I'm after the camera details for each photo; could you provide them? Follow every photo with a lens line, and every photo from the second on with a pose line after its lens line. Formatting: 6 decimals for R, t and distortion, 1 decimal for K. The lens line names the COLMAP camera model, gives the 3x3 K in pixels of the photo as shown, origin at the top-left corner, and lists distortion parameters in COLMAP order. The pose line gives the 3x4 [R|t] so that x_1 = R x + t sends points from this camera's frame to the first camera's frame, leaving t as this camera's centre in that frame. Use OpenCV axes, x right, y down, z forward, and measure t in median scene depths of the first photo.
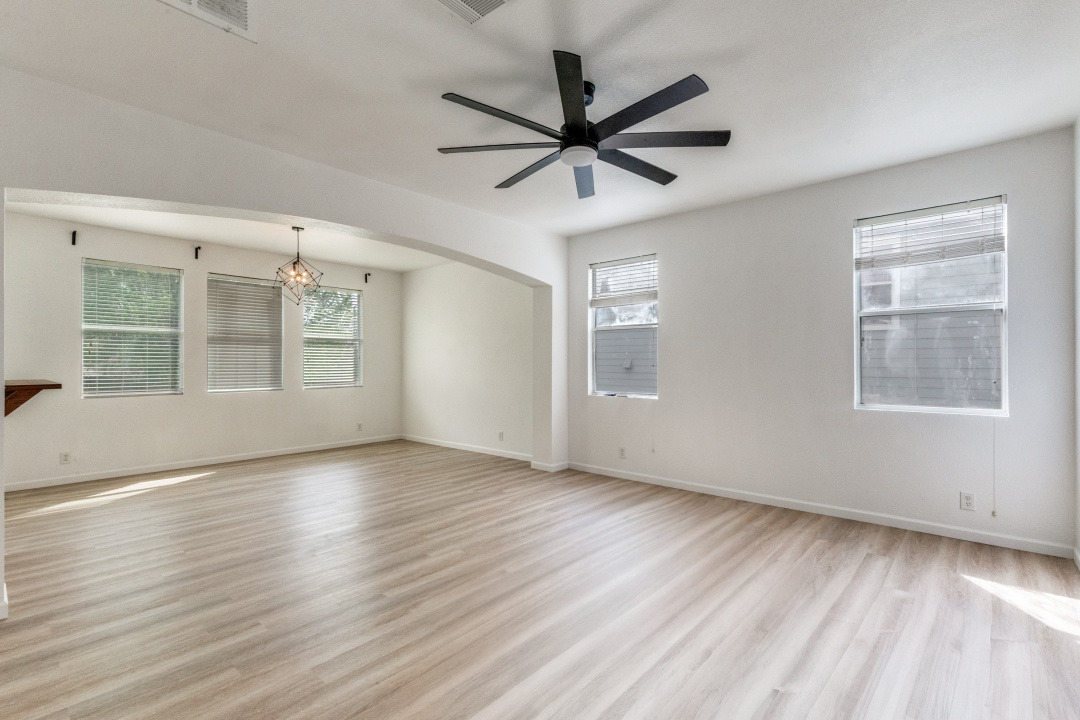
lens RADIAL K [[486.5, 0, 562.2], [0, 486.5, 371.1], [0, 0, 1]] dist [0.010206, -0.002849]
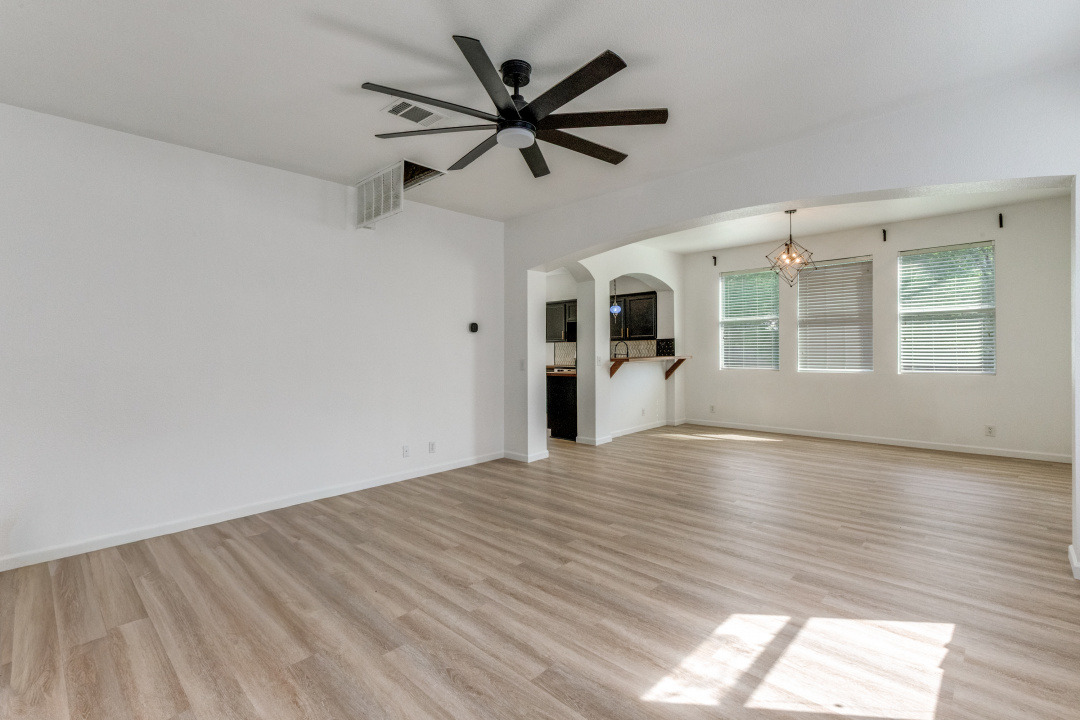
lens RADIAL K [[486.5, 0, 543.1], [0, 486.5, 352.4], [0, 0, 1]] dist [0.010206, -0.002849]
pose [[-0.062205, 0.011126, -0.998001, 0.483260], [-0.002808, 0.999932, 0.011323, -0.010337], [0.998059, 0.003506, -0.062170, 0.544165]]
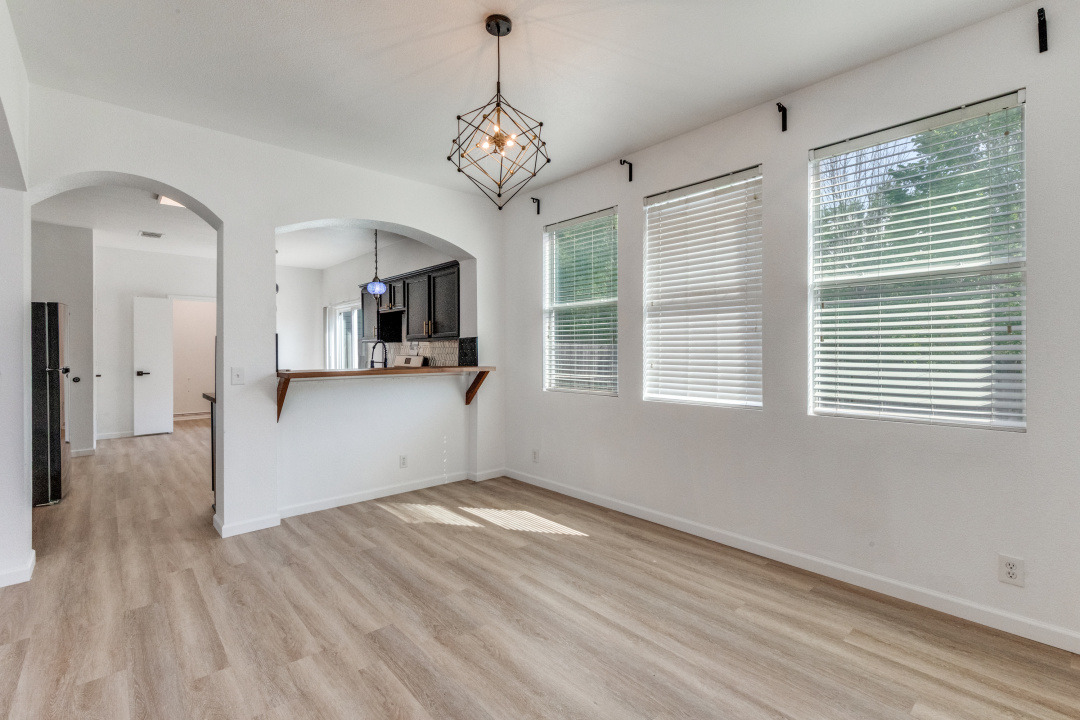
lens RADIAL K [[486.5, 0, 553.0], [0, 486.5, 349.3], [0, 0, 1]] dist [0.010206, -0.002849]
pose [[-0.128149, -0.002750, -0.991751, -0.136655], [-0.014002, 0.999902, -0.000963, -0.015517], [0.991656, 0.013763, -0.128175, 1.081388]]
